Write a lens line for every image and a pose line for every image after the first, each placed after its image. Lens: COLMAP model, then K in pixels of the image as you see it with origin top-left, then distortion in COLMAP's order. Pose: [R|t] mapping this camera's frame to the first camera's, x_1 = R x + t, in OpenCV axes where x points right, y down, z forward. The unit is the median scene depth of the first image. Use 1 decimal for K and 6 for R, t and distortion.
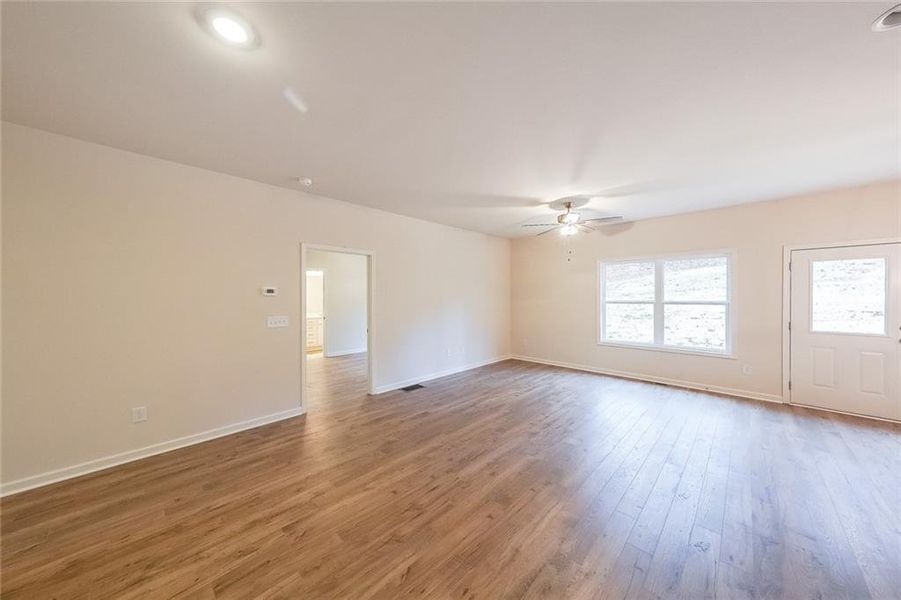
lens RADIAL K [[306.7, 0, 450.8], [0, 306.7, 297.3], [0, 0, 1]] dist [0.007346, 0.000106]
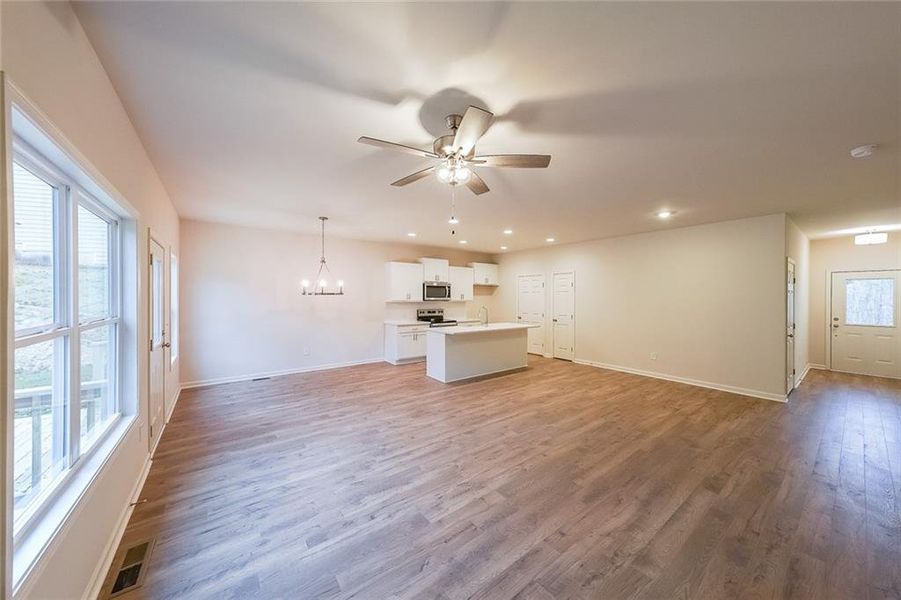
lens RADIAL K [[306.7, 0, 450.8], [0, 306.7, 297.3], [0, 0, 1]] dist [0.007346, 0.000106]
pose [[-0.988165, -0.002385, 0.153376, 0.376935], [-0.001060, 0.999961, 0.008722, -0.025180], [-0.153391, 0.008457, -0.988129, 1.804960]]
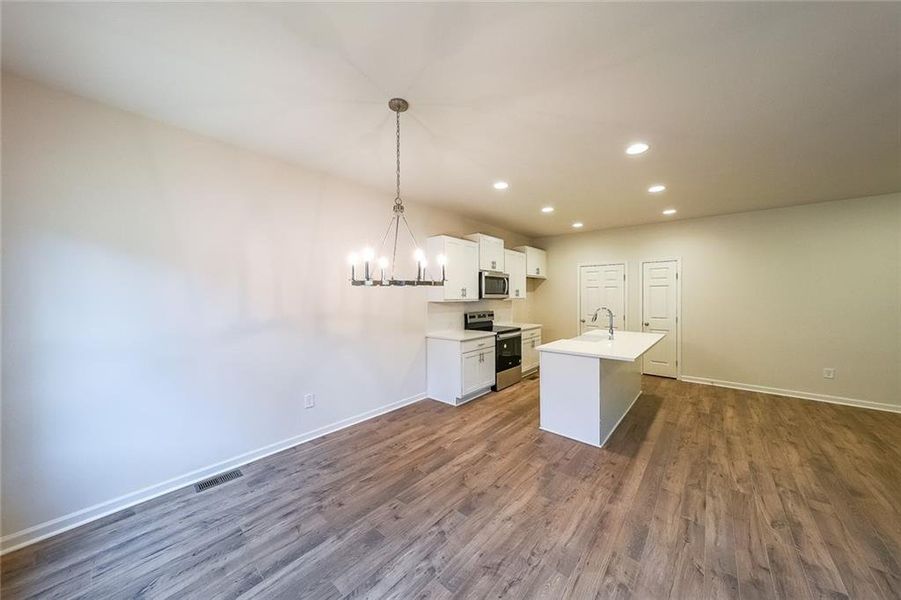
lens RADIAL K [[306.7, 0, 450.8], [0, 306.7, 297.3], [0, 0, 1]] dist [0.007346, 0.000106]
pose [[-0.997865, 0.001941, -0.065275, 1.085830], [0.001007, 0.999897, 0.014341, -0.011629], [0.065296, 0.014245, -0.997764, 1.131736]]
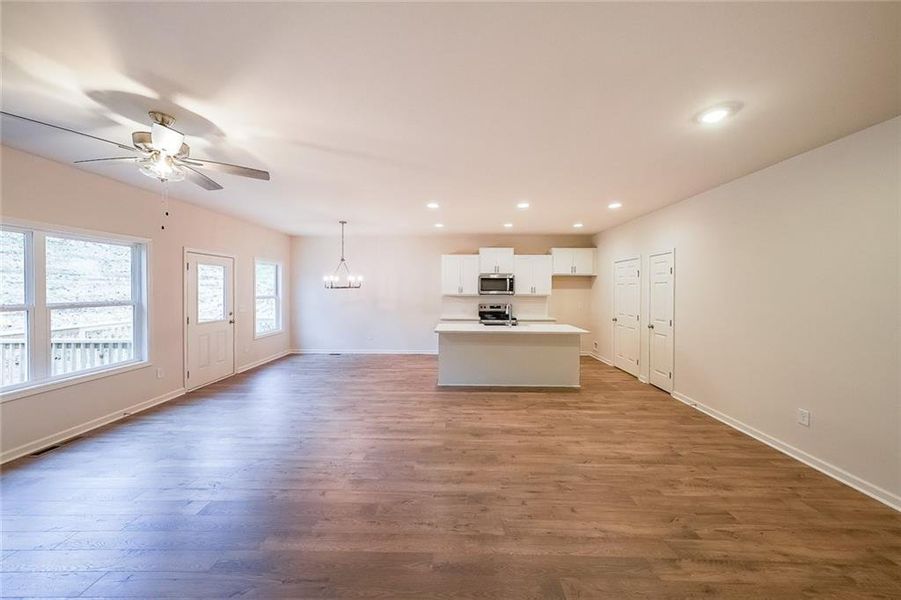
lens RADIAL K [[302.6, 0, 453.2], [0, 302.6, 291.3], [0, 0, 1]] dist [0.006241, 0.000087]
pose [[-0.682975, -0.006305, 0.730414, -0.382574], [0.002443, 0.999937, 0.010916, -0.024696], [-0.730437, 0.009240, -0.682917, 1.196672]]
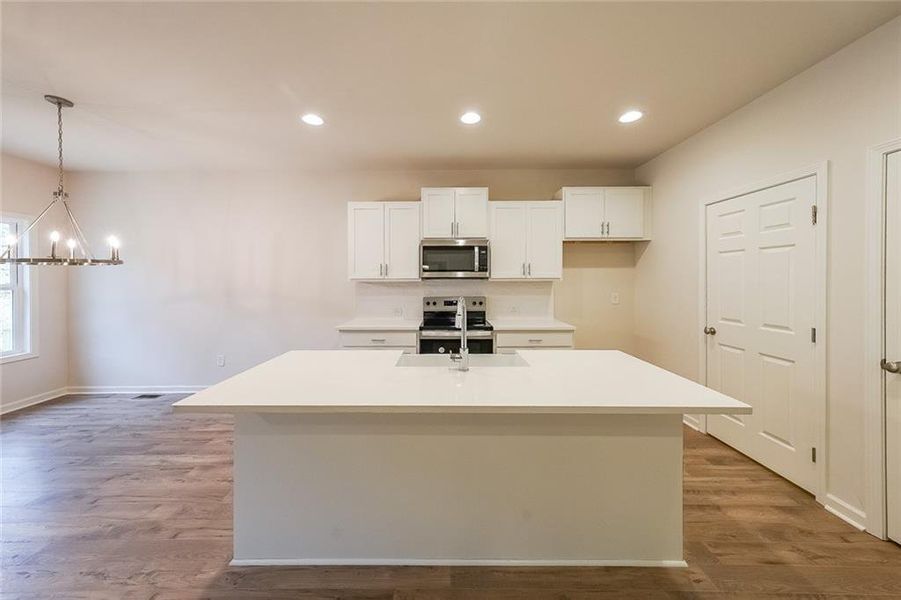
lens RADIAL K [[306.7, 0, 444.8], [0, 306.7, 280.1], [0, 0, 1]] dist [0.007994, 0.000161]
pose [[-0.689258, 0.000378, 0.724516, 0.119872], [0.010034, 0.999909, 0.009024, 0.011646], [-0.724446, 0.013490, -0.689199, 0.415452]]
